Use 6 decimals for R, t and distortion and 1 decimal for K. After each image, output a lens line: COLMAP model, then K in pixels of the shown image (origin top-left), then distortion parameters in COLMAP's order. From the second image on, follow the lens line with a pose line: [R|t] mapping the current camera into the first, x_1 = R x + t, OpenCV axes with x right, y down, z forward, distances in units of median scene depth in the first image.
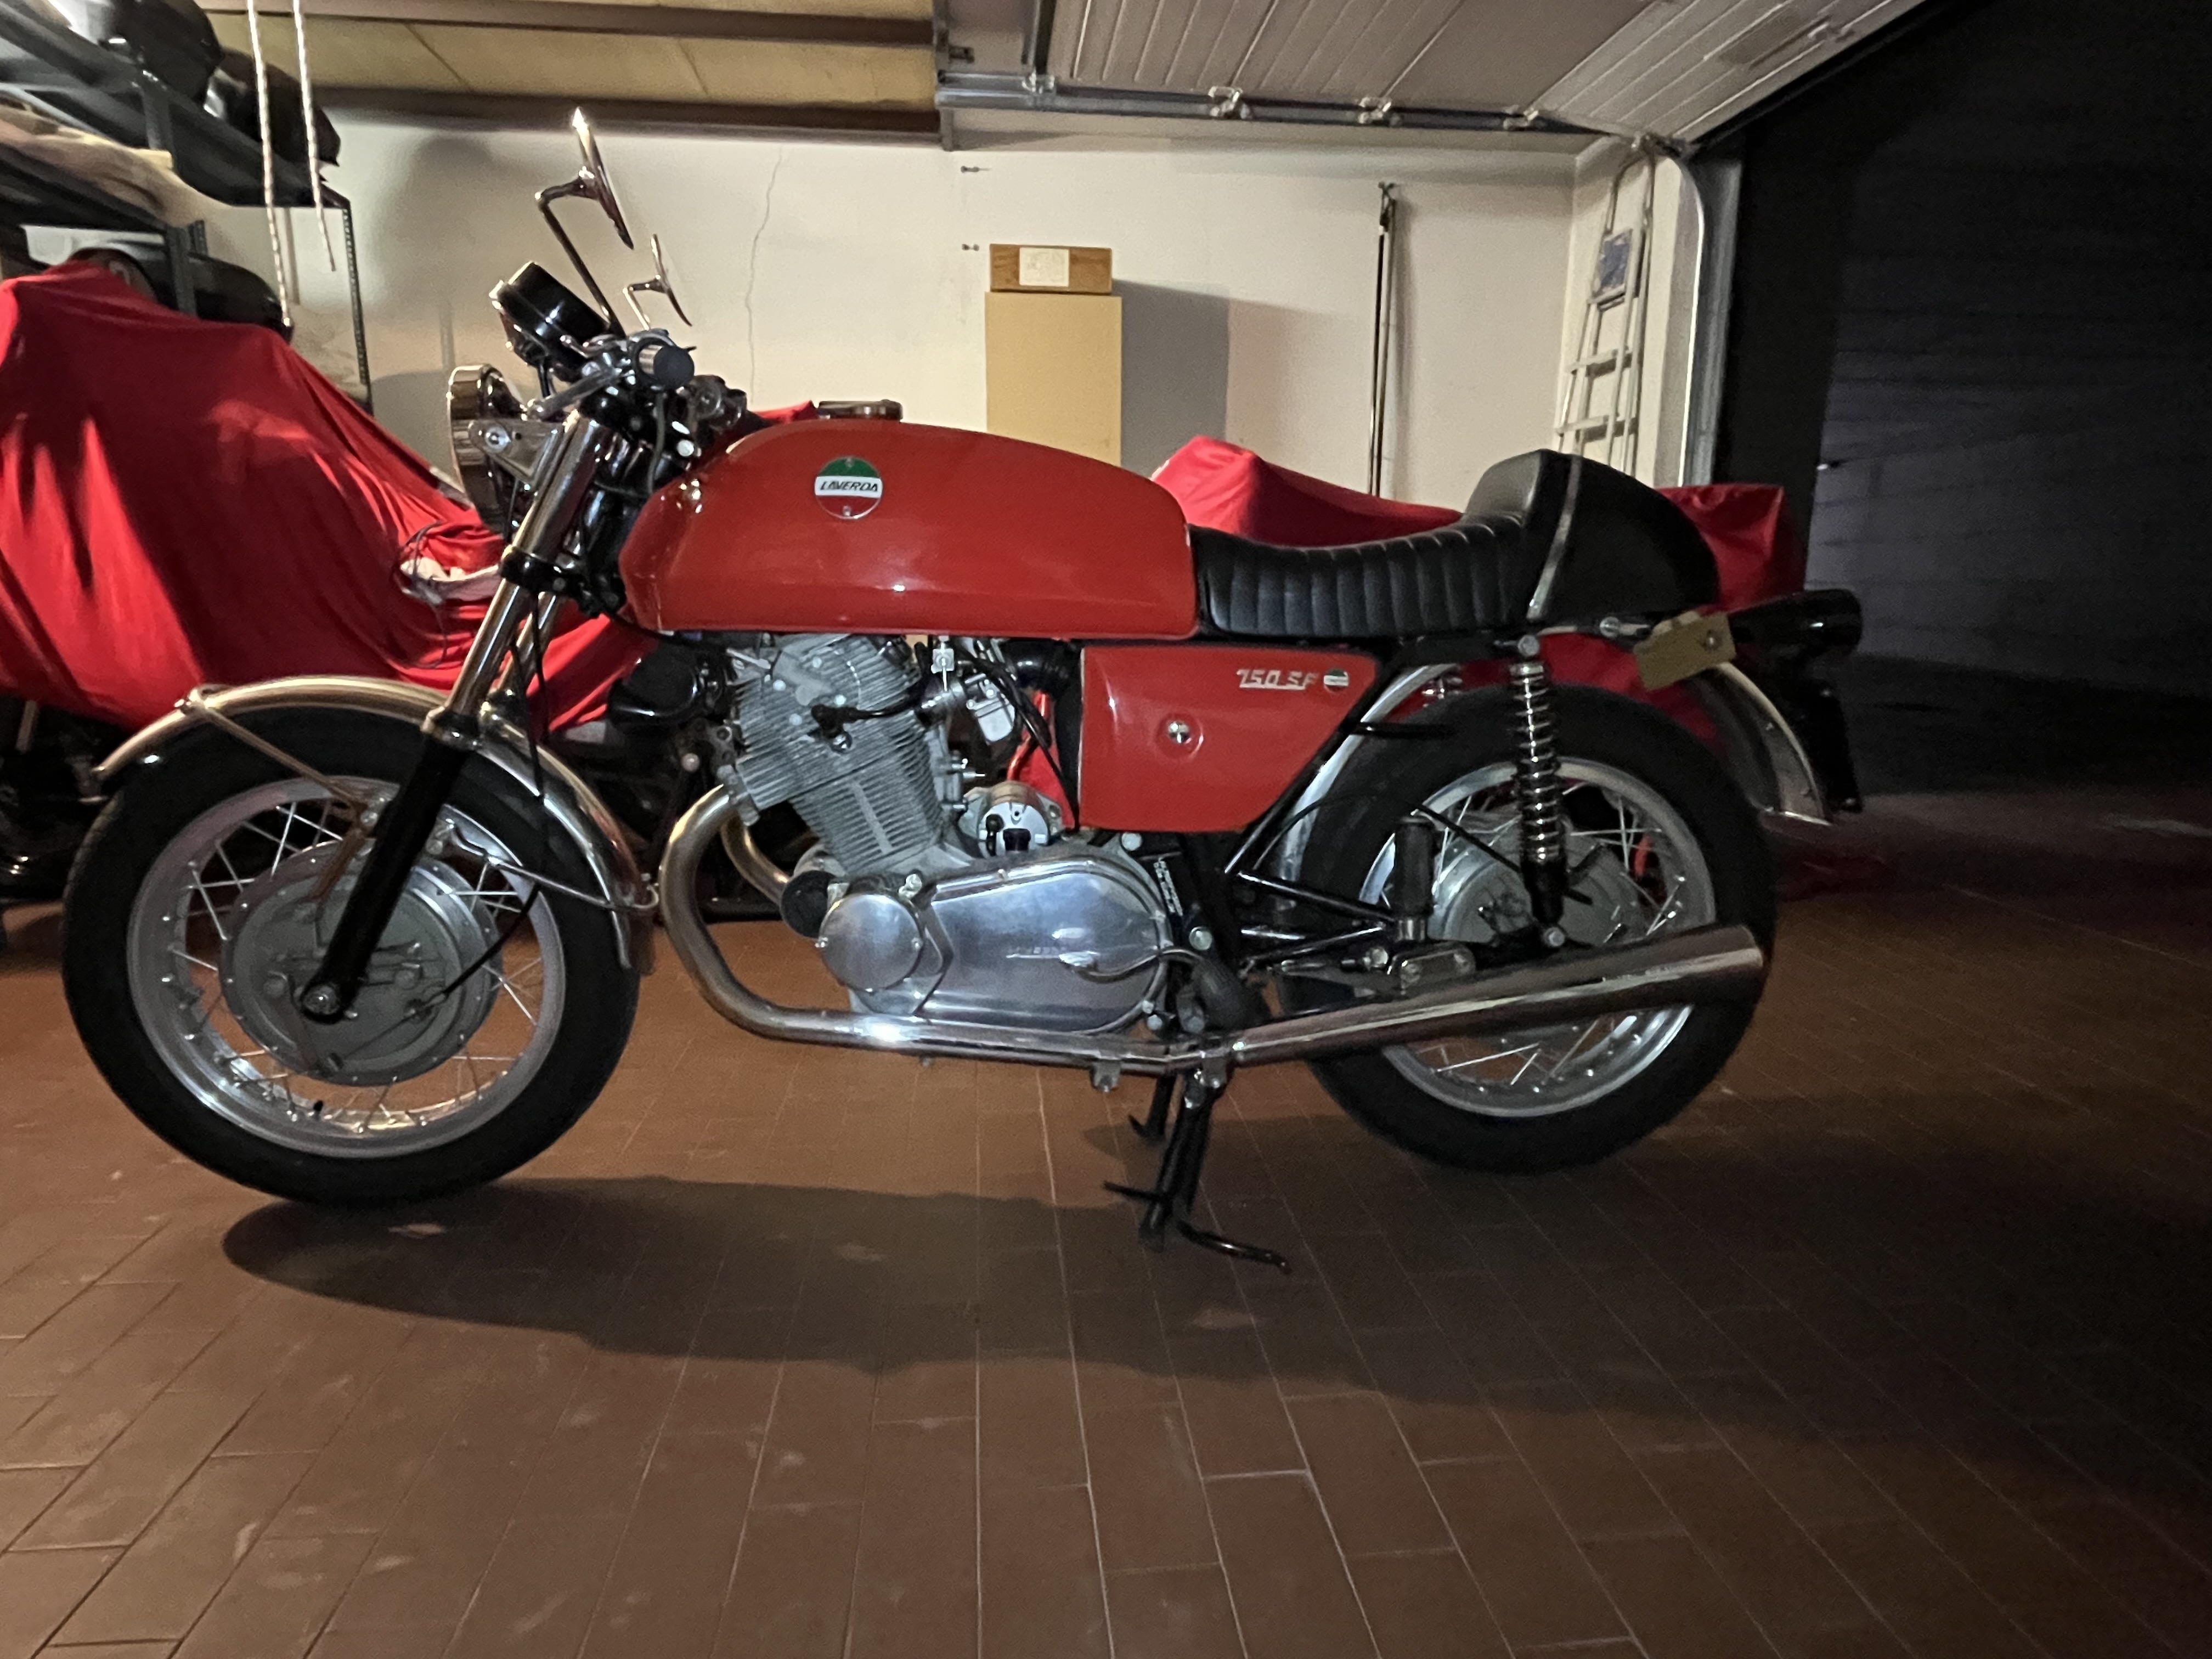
lens RADIAL K [[1160.8, 0, 1075.8], [0, 1160.8, 828.5], [0, 0, 1]] dist [-0.002480, -0.000915]
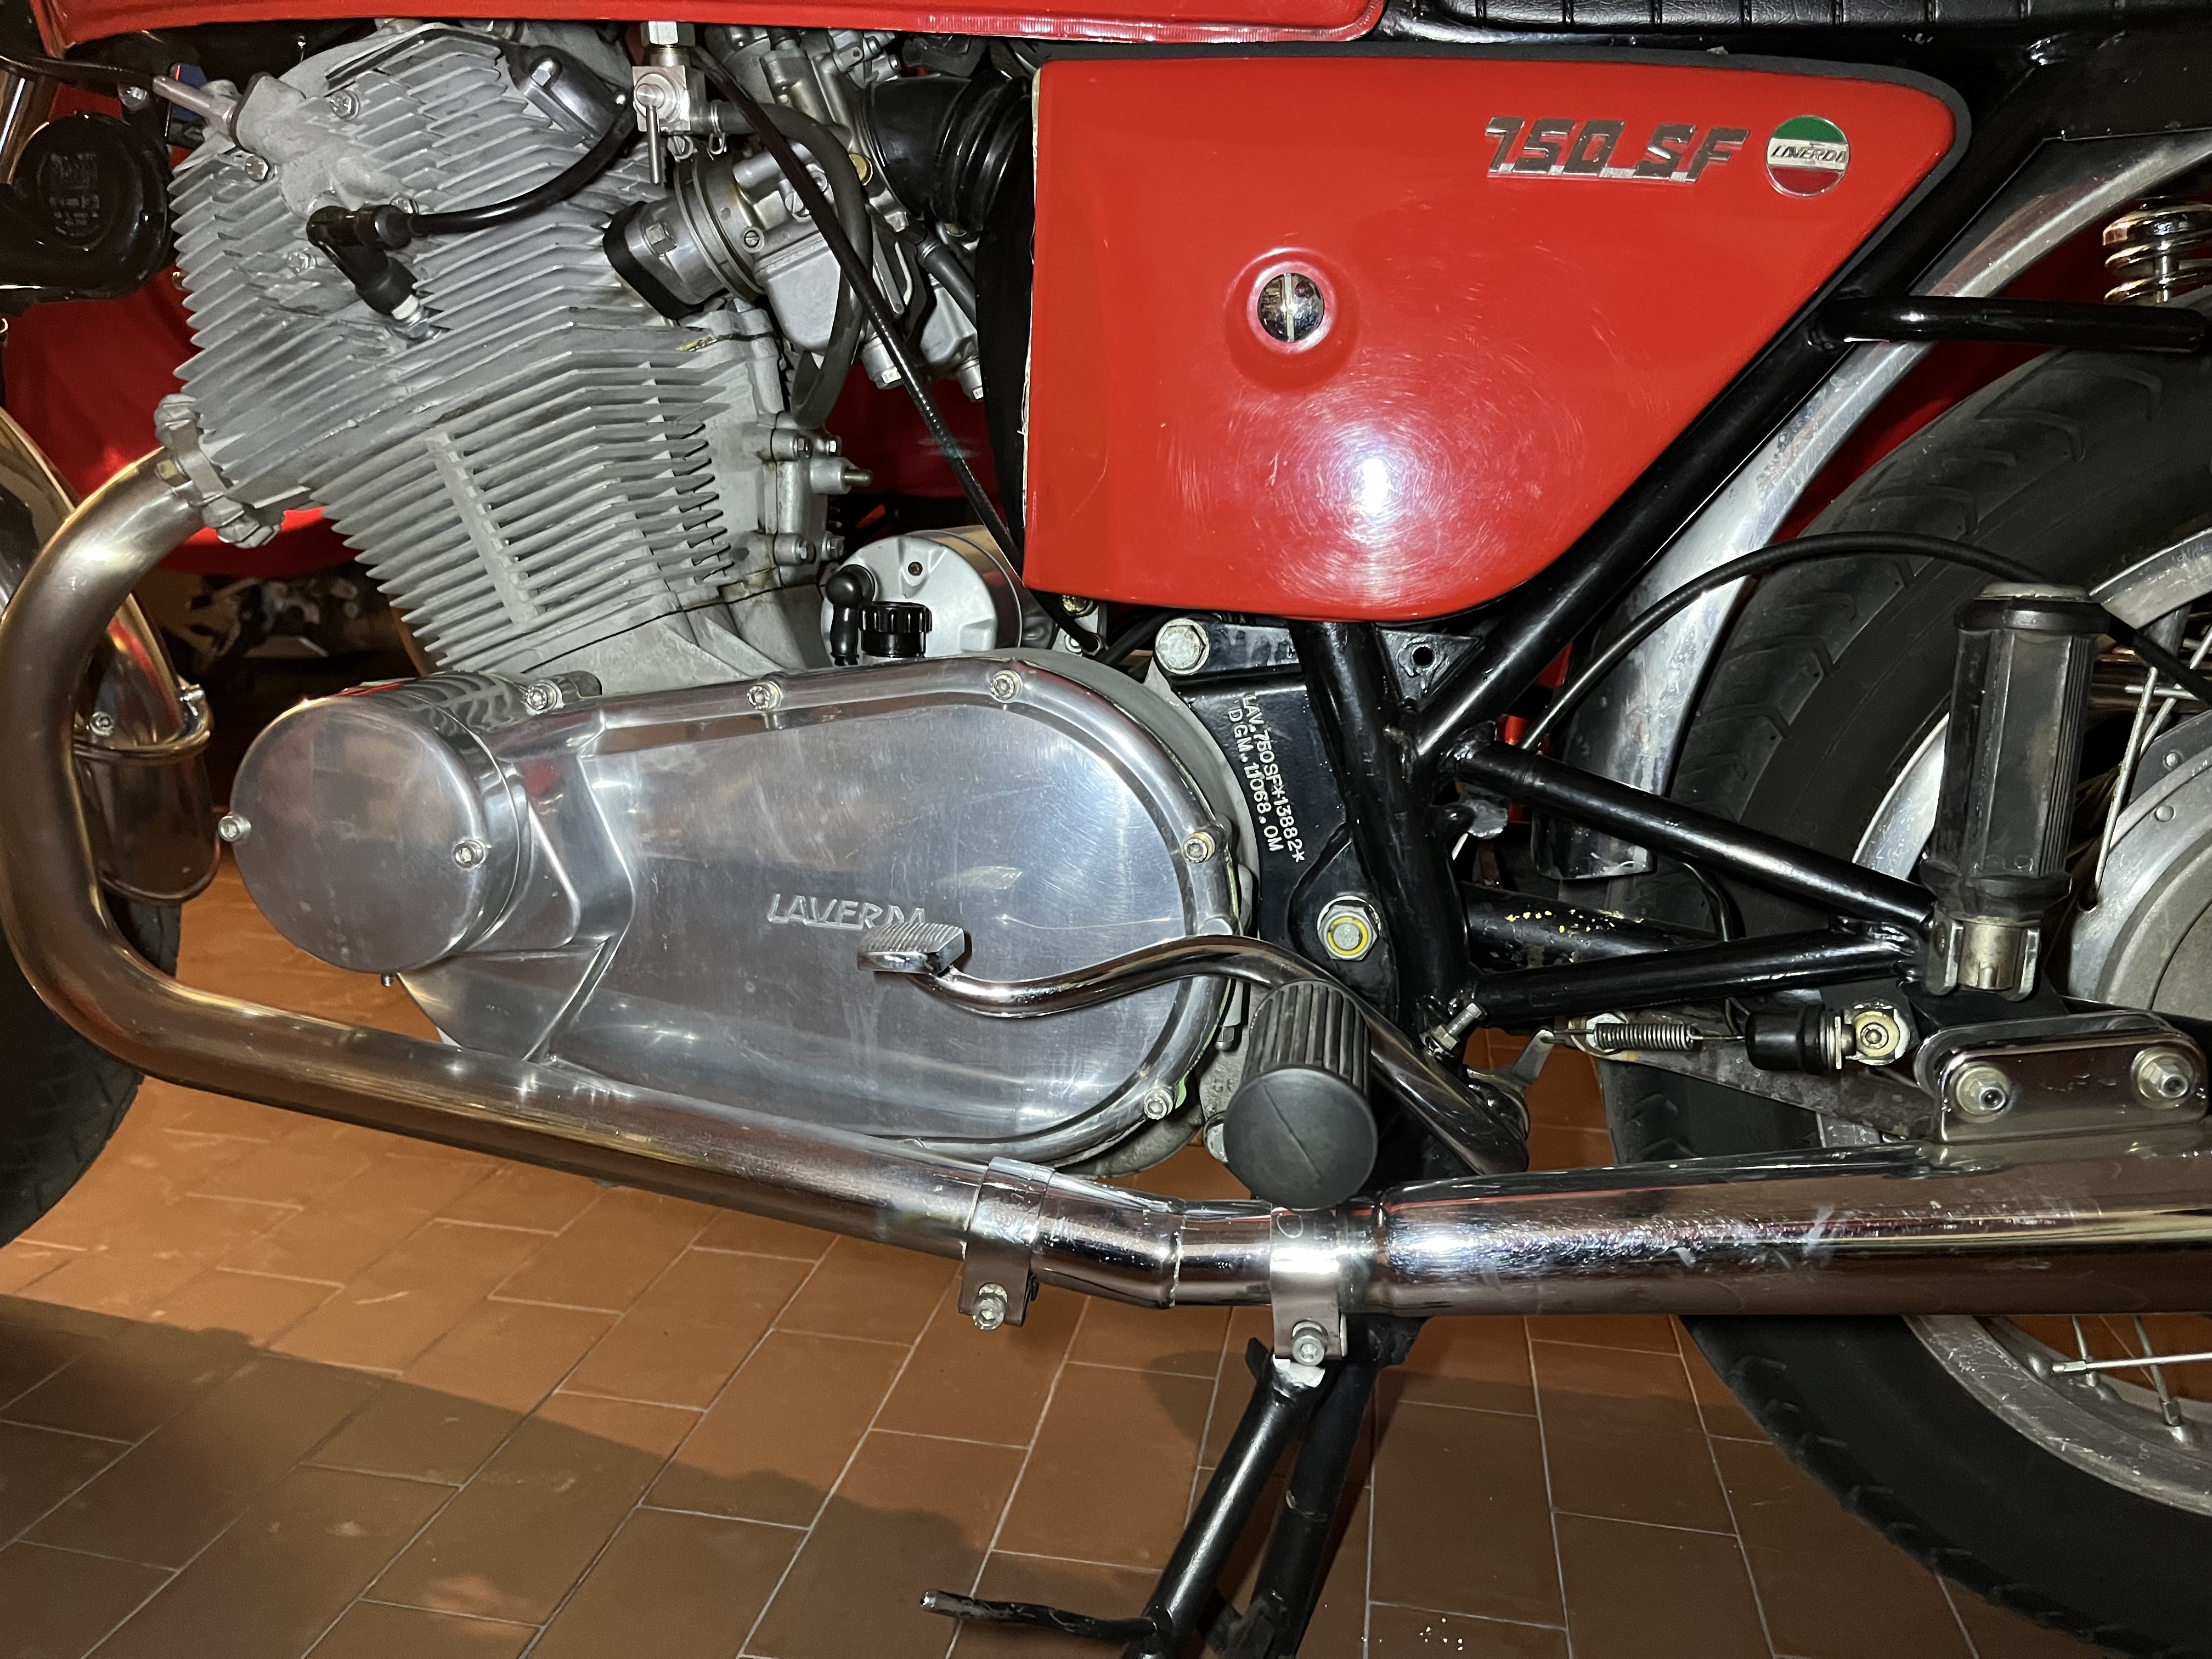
lens RADIAL K [[1690.2, 0, 1109.0], [0, 1690.2, 840.5], [0, 0, 1]] dist [0.092871, -0.134358]
pose [[0.968517, 0.080703, -0.235502, 0.158204], [-0.075189, 0.996646, 0.032314, 0.056272], [0.237320, -0.013589, 0.971337, 0.474582]]
